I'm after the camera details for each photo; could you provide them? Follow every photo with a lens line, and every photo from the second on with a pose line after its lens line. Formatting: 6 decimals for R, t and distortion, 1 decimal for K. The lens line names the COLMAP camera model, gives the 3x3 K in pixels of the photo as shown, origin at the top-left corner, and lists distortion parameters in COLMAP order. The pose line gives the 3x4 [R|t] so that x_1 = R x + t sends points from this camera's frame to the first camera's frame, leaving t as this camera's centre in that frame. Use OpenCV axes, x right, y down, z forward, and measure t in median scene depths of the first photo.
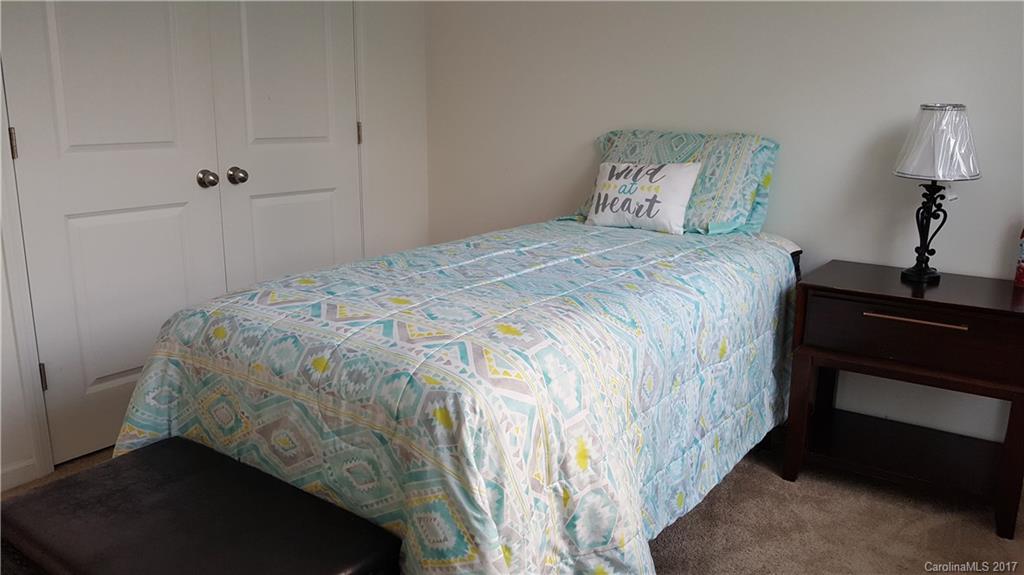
lens RADIAL K [[777.3, 0, 512.0], [0, 777.3, 287.5], [0, 0, 1]] dist [-0.000743, -0.165049]
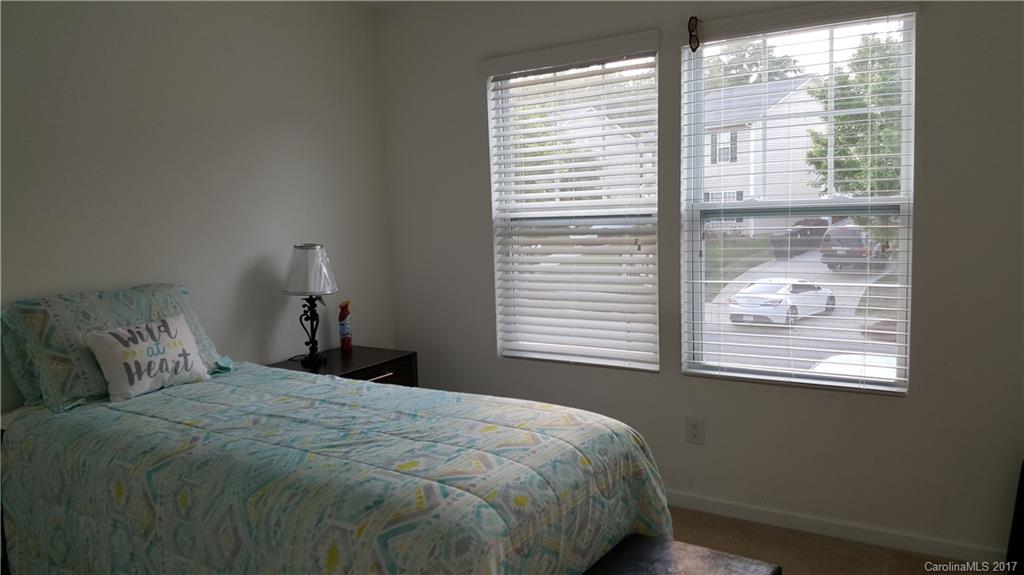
lens RADIAL K [[785.2, 0, 512.0], [0, 785.2, 287.5], [0, 0, 1]] dist [0.061011, 0.001266]
pose [[-0.055904, -0.113970, 0.991910, -1.383727], [0.248282, 0.960670, 0.124374, -0.350712], [-0.967073, 0.253226, -0.025409, 0.944105]]
